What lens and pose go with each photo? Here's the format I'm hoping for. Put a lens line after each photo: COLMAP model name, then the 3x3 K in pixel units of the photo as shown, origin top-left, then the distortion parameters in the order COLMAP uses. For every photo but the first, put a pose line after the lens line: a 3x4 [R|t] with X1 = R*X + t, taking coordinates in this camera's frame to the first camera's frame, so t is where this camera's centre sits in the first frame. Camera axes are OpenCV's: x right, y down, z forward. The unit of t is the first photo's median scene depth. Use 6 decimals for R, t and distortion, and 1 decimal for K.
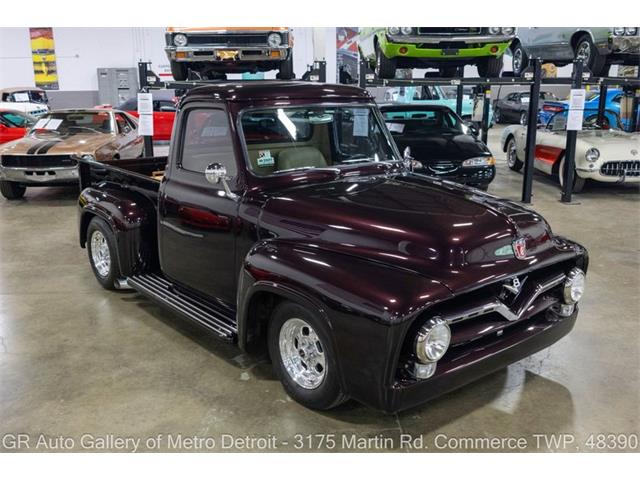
lens RADIAL K [[618.9, 0, 320.0], [0, 618.9, 240.0], [0, 0, 1]] dist [-0.003921, -0.020847]
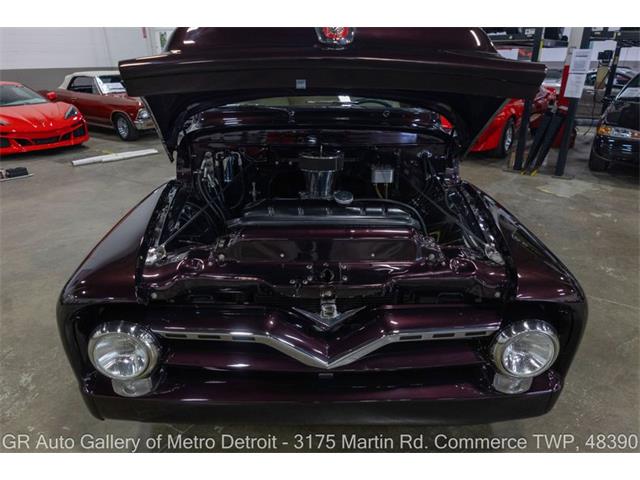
lens RADIAL K [[436.5, 0, 320.0], [0, 436.5, 240.0], [0, 0, 1]] dist [0.009780, -0.019983]
pose [[0.778376, 0.237586, -0.581106, 0.208004], [-0.155331, 0.969728, 0.188412, -0.028643], [0.608279, -0.056391, 0.791718, 0.258269]]
